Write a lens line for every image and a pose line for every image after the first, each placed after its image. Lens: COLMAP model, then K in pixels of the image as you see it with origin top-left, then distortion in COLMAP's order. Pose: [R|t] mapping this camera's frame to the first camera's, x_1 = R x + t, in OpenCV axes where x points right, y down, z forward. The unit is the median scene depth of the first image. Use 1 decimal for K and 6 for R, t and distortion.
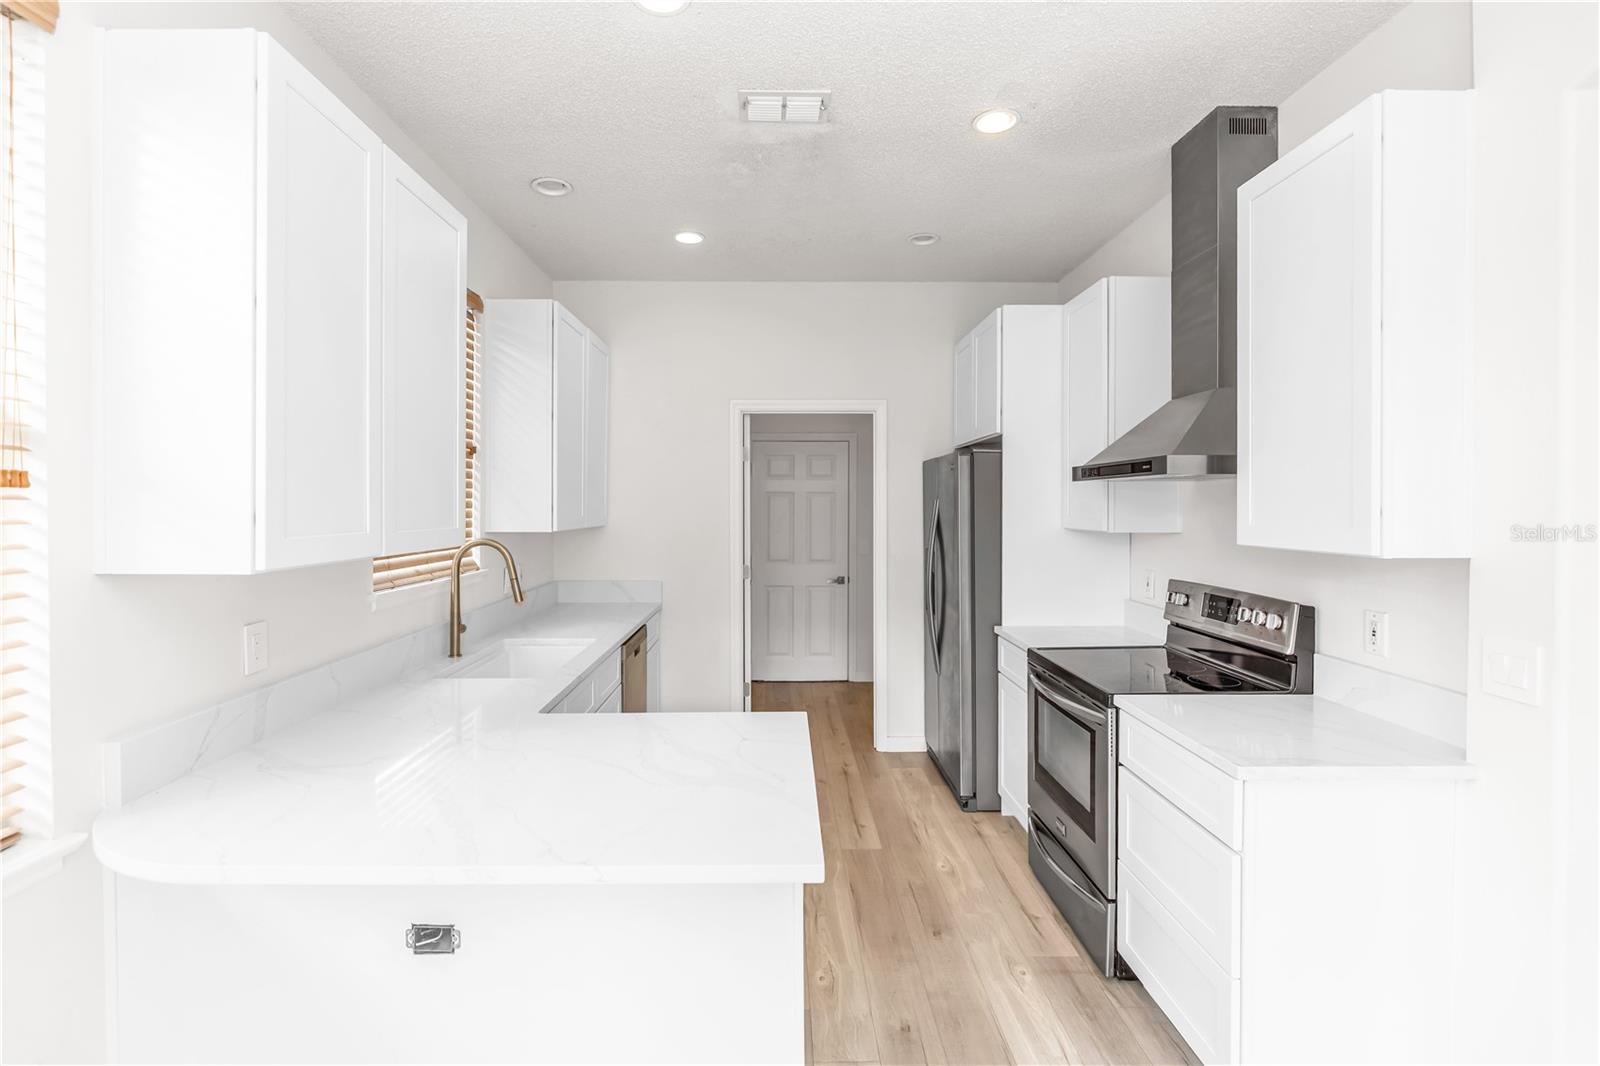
lens RADIAL K [[775.3, 0, 800.0], [0, 775.3, 533.0], [0, 0, 1]] dist [-0.004643, -0.000458]
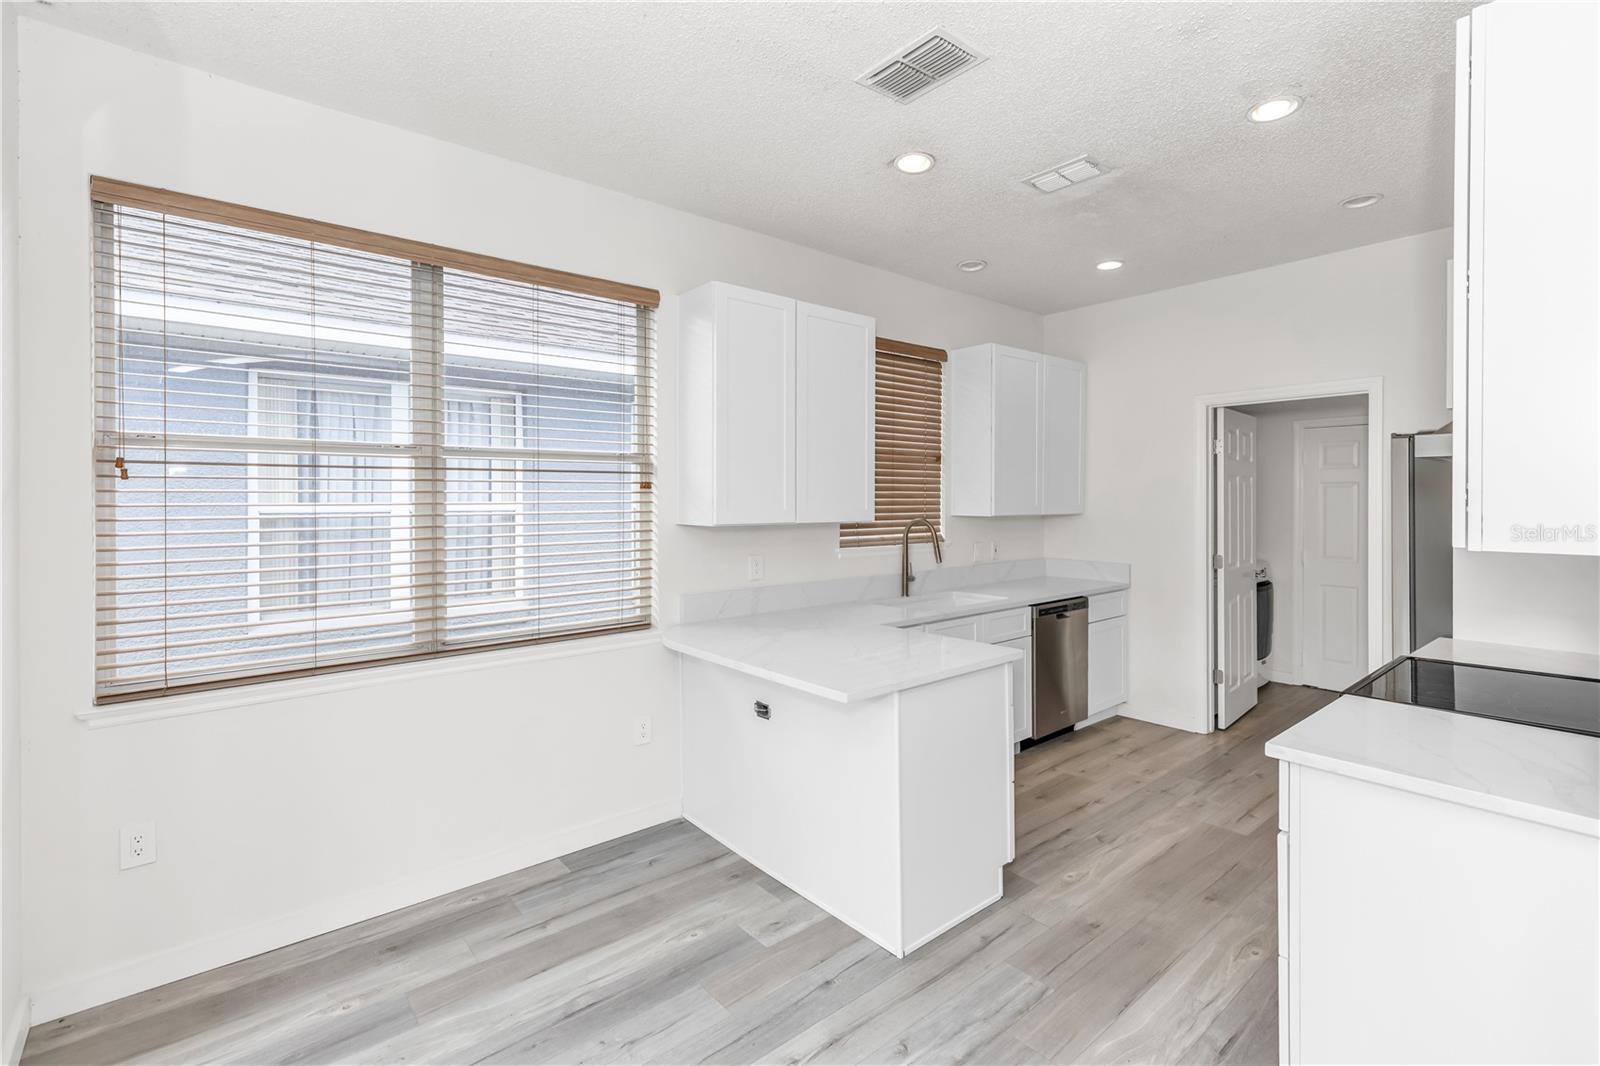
lens RADIAL K [[731.5, 0, 799.0], [0, 731.5, 541.1], [0, 0, 1]] dist [0.000831, 0.000034]
pose [[0.626833, 0.044735, -0.777868, 0.611930], [-0.028408, 0.998999, 0.034560, 0.009849], [0.778635, 0.000434, 0.627477, -0.070058]]
